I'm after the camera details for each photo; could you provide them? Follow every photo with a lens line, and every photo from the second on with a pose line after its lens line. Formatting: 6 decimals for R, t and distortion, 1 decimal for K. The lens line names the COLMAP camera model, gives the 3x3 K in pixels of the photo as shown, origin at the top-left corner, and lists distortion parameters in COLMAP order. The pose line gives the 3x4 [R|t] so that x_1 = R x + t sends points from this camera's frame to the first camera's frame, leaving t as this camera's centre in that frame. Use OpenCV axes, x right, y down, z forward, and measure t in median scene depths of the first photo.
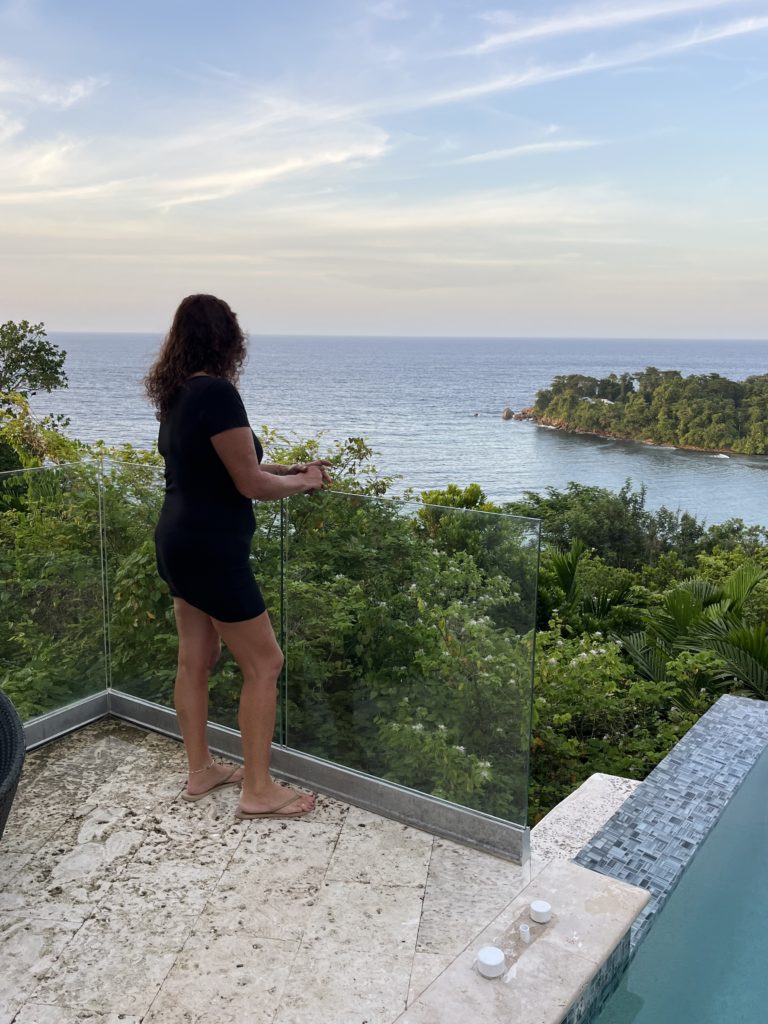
lens RADIAL K [[881.3, 0, 387.8], [0, 881.3, 508.4], [0, 0, 1]] dist [0.031113, -0.026540]
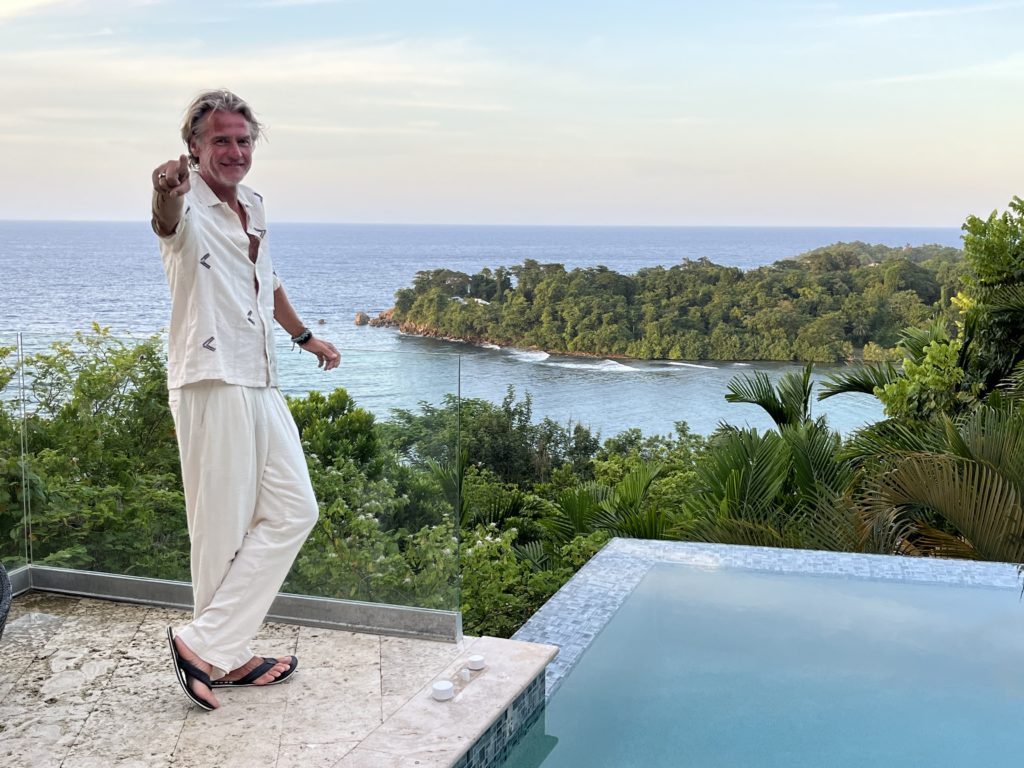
lens RADIAL K [[1128.6, 0, 508.9], [0, 1128.6, 383.6], [0, 0, 1]] dist [0.058082, 0.000000]
pose [[0.964378, -0.040605, 0.261394, -0.032417], [0.054088, 0.997540, -0.044592, 0.023328], [-0.258940, 0.057142, 0.964202, -0.101370]]
